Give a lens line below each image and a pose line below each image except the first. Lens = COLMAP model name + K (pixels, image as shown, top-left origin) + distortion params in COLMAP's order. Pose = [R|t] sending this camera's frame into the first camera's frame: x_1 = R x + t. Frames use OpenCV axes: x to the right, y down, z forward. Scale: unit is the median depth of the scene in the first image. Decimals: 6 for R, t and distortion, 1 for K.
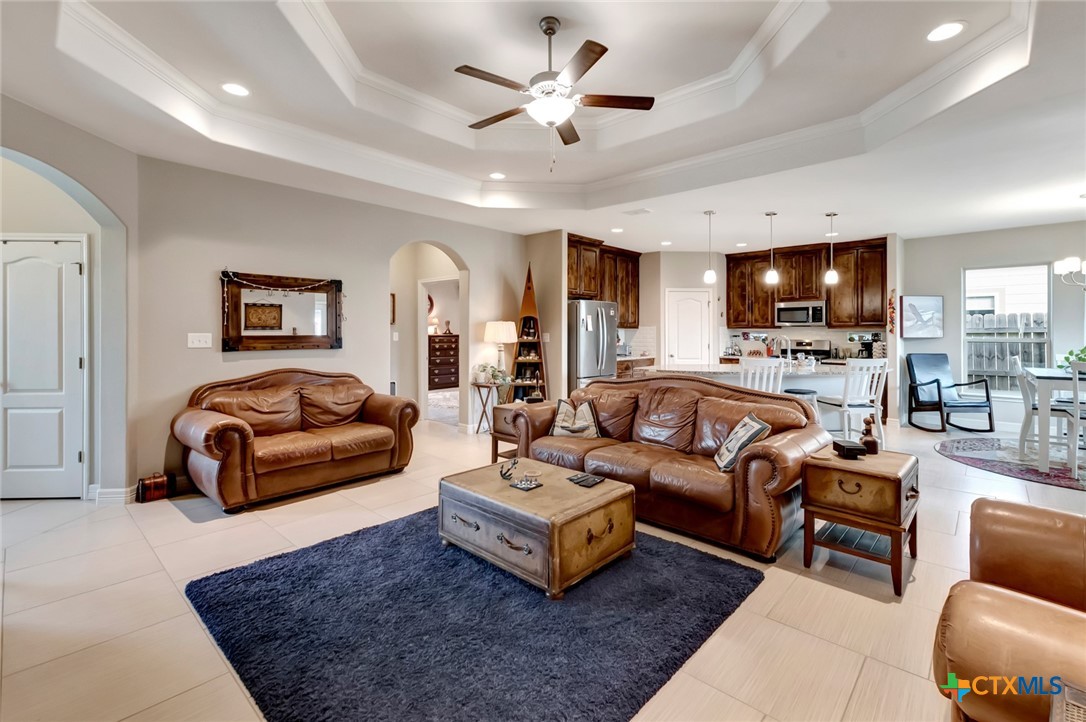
lens RADIAL K [[491.1, 0, 544.5], [0, 491.1, 313.6], [0, 0, 1]] dist [0.043911, -0.007501]
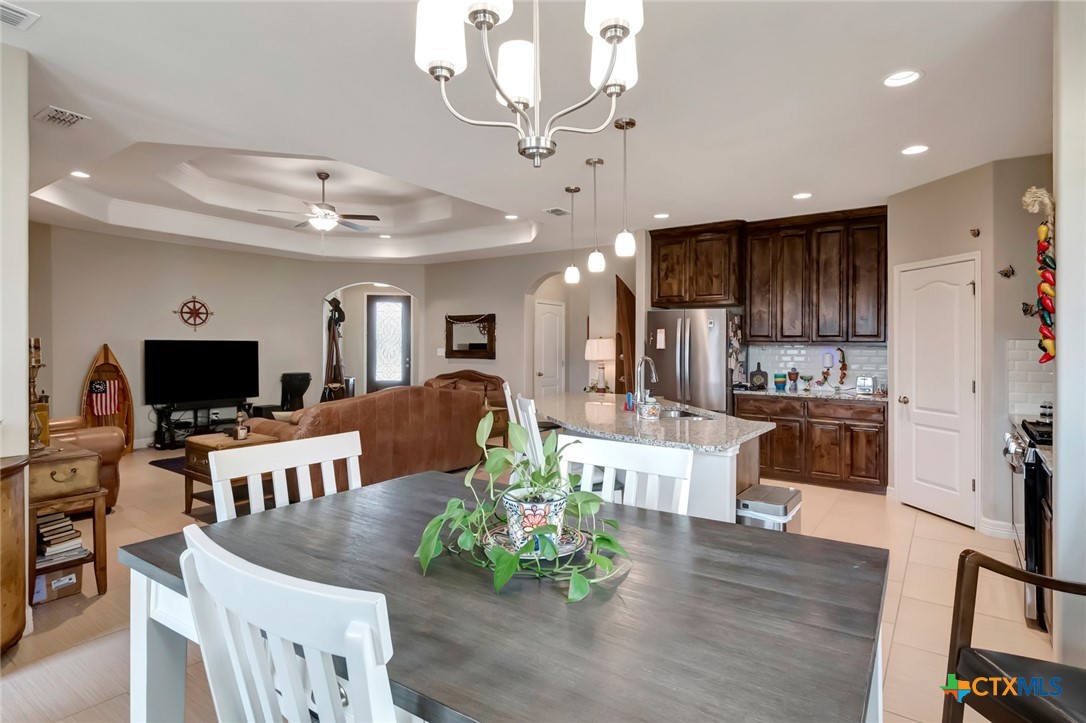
lens RADIAL K [[570.0, 0, 557.7], [0, 570.0, 352.7], [0, 0, 1]] dist [-0.002368, -0.000346]
pose [[0.137281, 0.006442, -0.990511, 1.408723], [0.026957, 0.999584, 0.010237, 0.039429], [0.990165, -0.028107, 0.137050, 1.010367]]
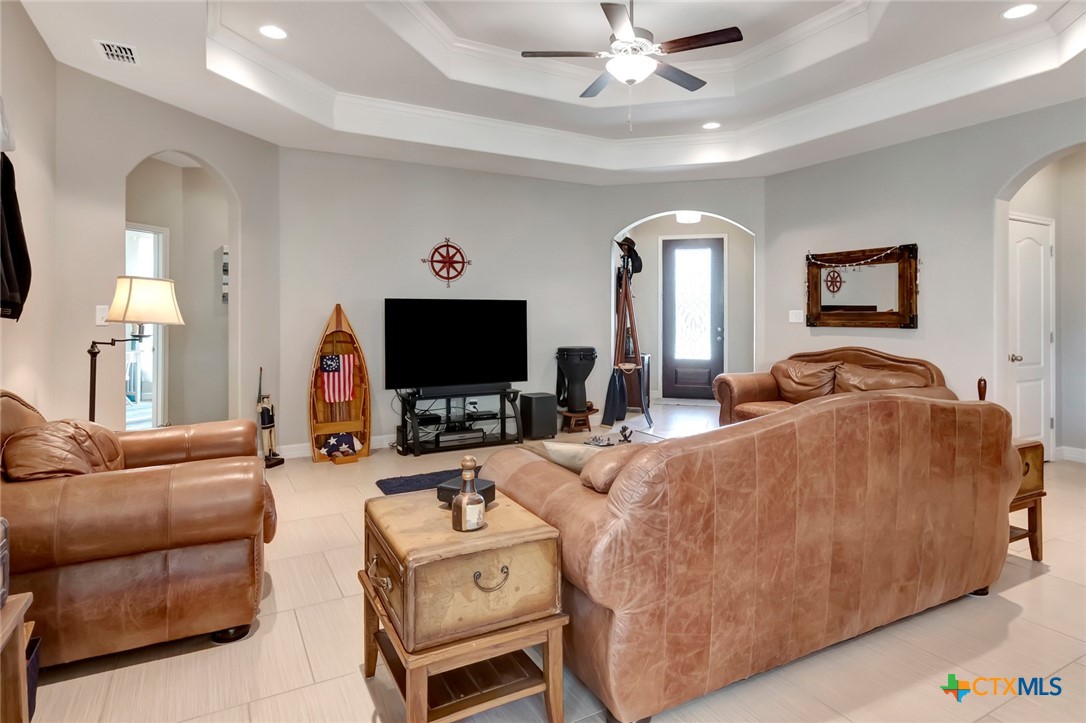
lens RADIAL K [[599.5, 0, 558.3], [0, 599.5, 322.1], [0, 0, 1]] dist [-0.001975, -0.000297]
pose [[-0.300873, 0.002371, -0.953661, 0.736117], [0.028034, 0.999587, -0.006359, 0.052922], [0.953252, -0.028648, -0.300815, 0.783070]]
